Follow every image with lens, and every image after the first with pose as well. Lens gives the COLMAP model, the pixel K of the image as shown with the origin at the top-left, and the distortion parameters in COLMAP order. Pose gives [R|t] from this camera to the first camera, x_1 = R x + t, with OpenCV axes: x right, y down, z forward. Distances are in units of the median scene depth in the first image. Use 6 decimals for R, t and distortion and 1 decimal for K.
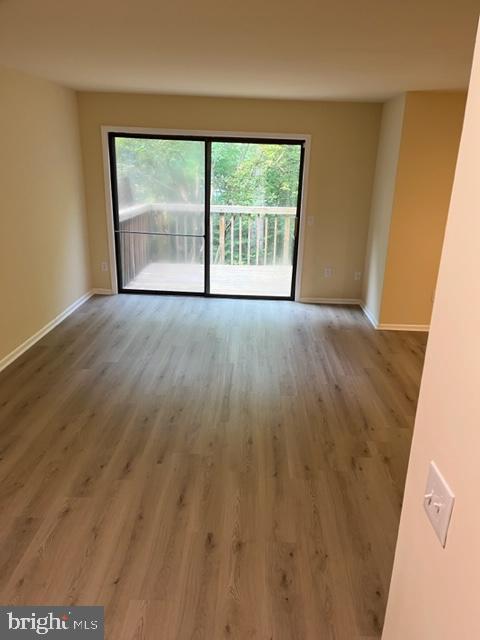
lens RADIAL K [[487.4, 0, 245.4], [0, 487.4, 321.1], [0, 0, 1]] dist [0.043538, -0.037104]
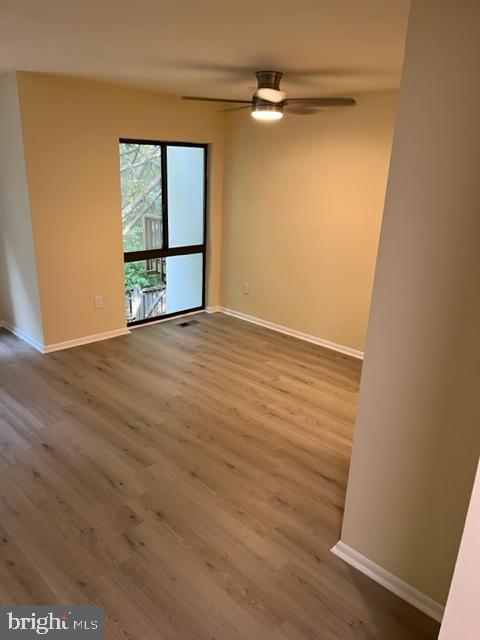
lens RADIAL K [[487.4, 0, 239.4], [0, 487.4, 325.1], [0, 0, 1]] dist [0.043538, -0.037104]
pose [[0.689899, -0.229561, 0.686543, -0.062905], [0.207605, 0.971292, 0.116153, -0.053939], [-0.693499, 0.062396, 0.717751, 0.143597]]
